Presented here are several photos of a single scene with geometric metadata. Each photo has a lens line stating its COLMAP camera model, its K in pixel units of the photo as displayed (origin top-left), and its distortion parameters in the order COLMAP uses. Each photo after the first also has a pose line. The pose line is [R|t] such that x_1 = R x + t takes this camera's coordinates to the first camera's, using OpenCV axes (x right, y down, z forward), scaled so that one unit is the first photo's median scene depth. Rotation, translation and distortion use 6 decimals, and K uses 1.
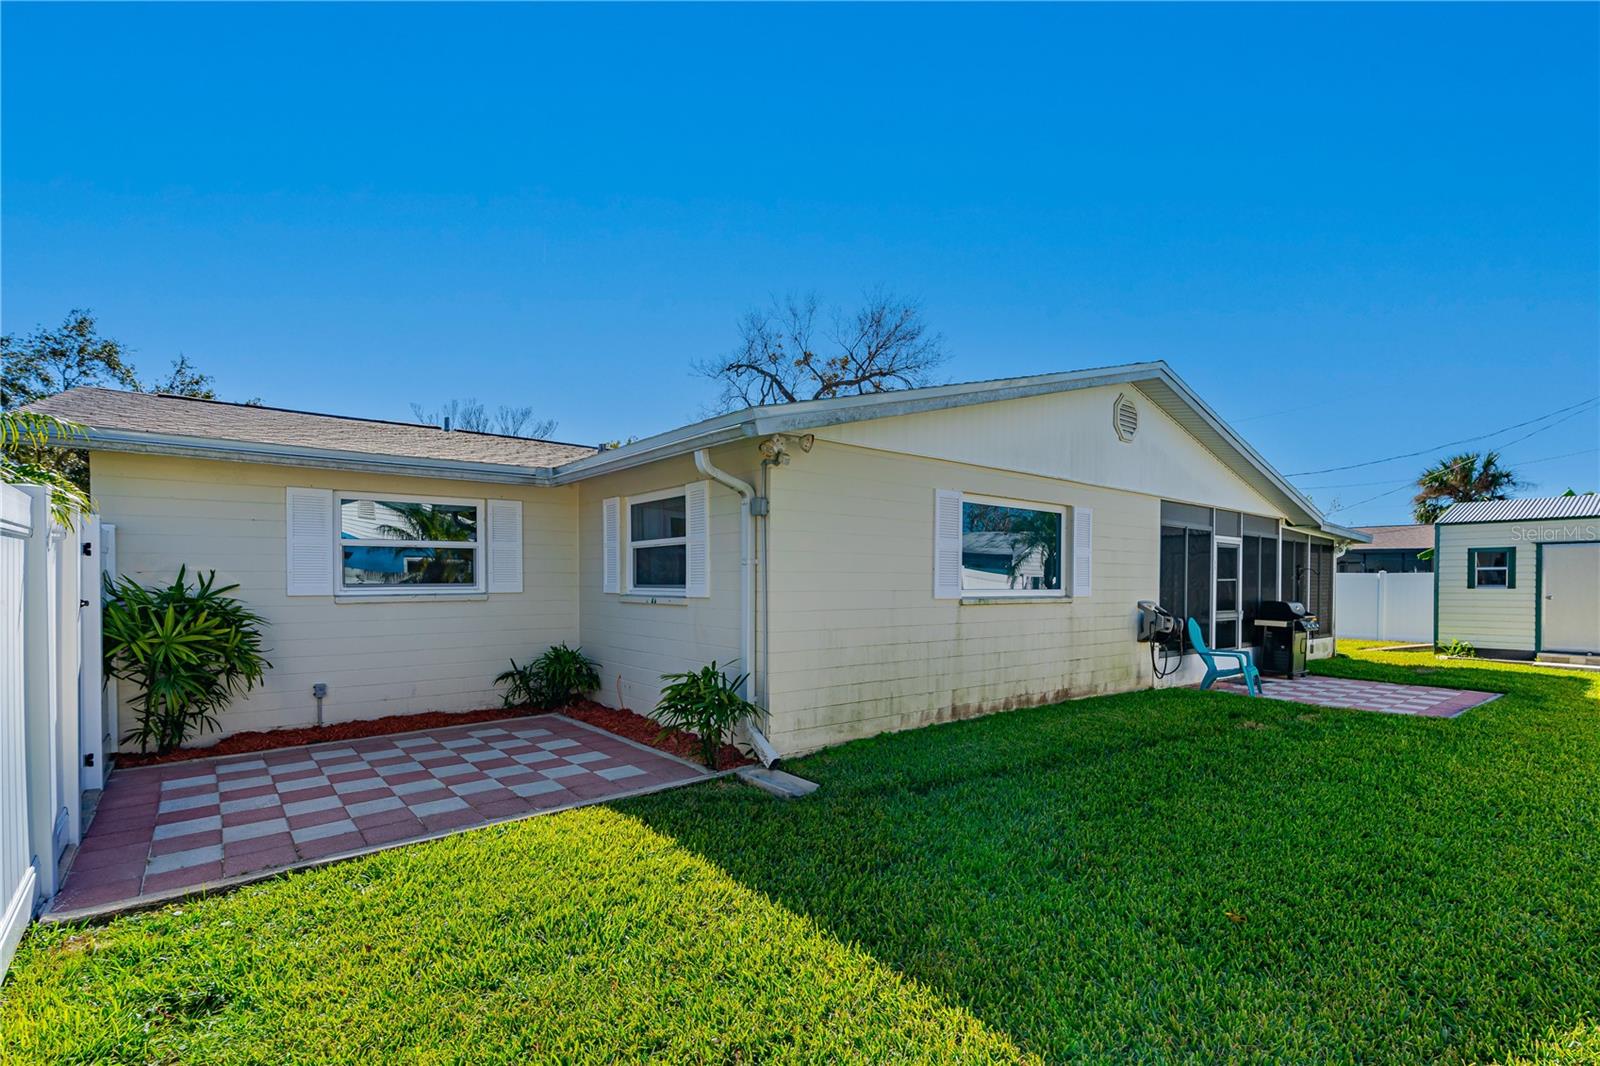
lens RADIAL K [[736.2, 0, 797.6], [0, 736.2, 597.1], [0, 0, 1]] dist [-0.011582, -0.000018]
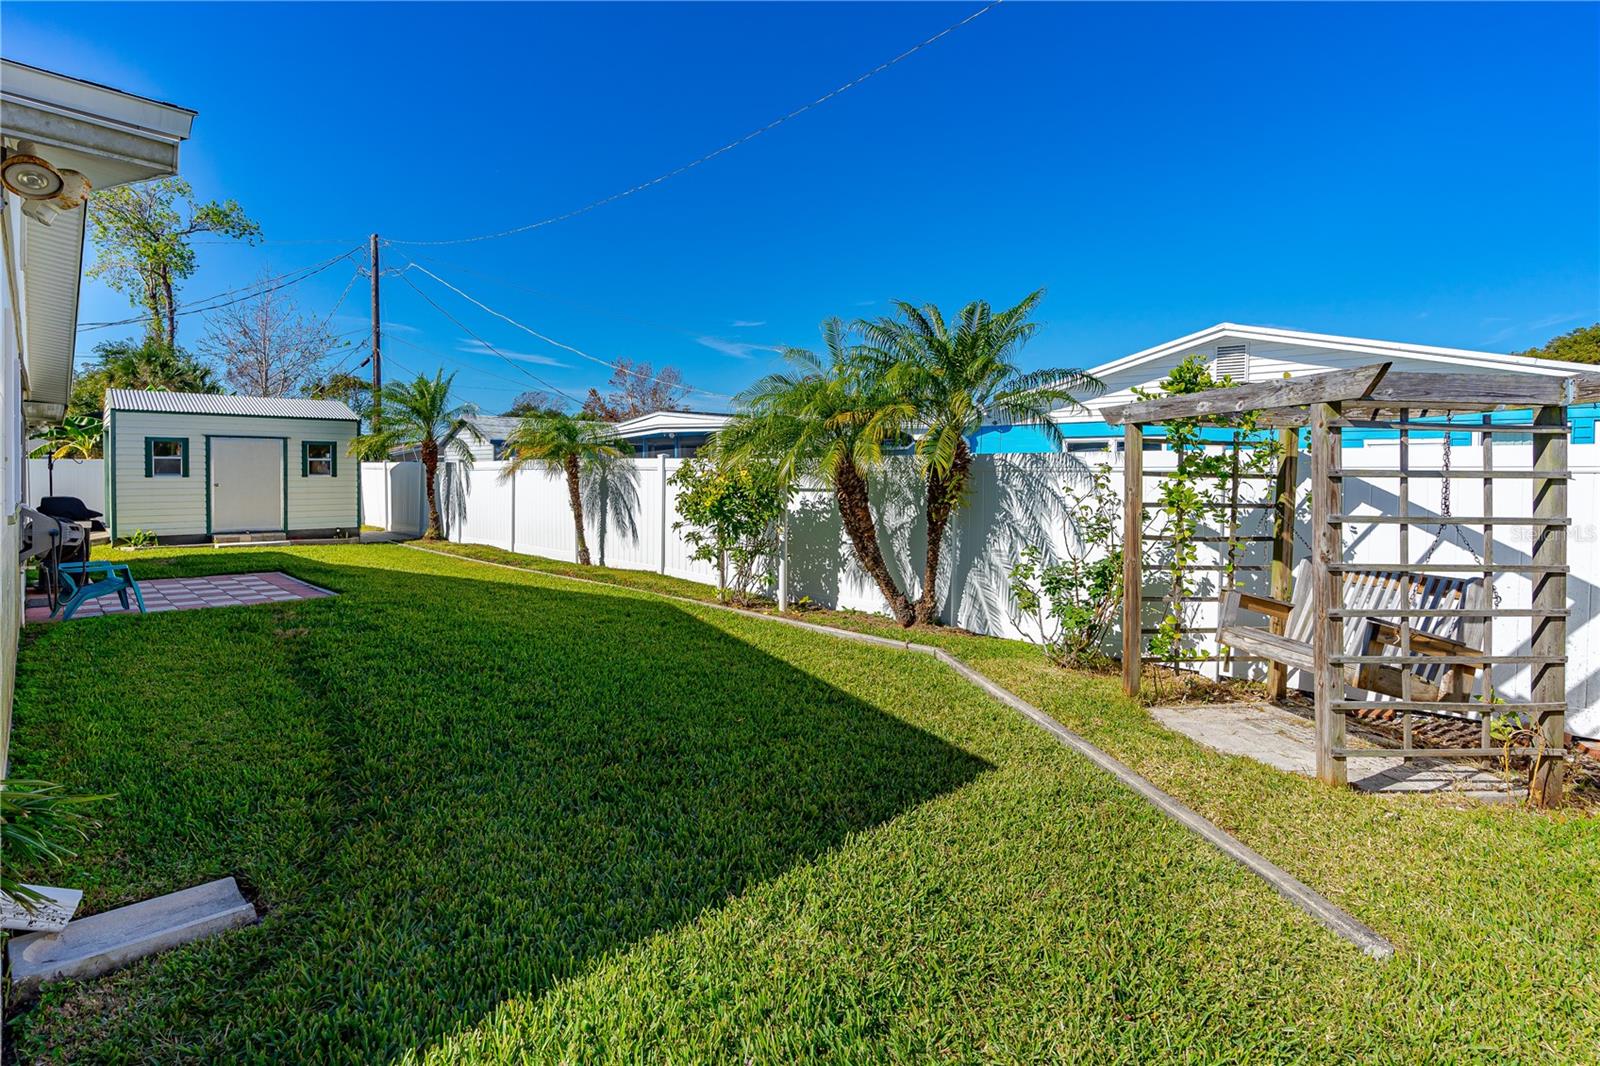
lens RADIAL K [[755.7, 0, 783.5], [0, 755.7, 496.4], [0, 0, 1]] dist [-0.012340, 0.004349]
pose [[-0.105786, -0.033419, 0.993827, -0.341583], [0.012065, 0.999318, 0.034888, -0.019161], [-0.994316, 0.015681, -0.105311, 0.422066]]
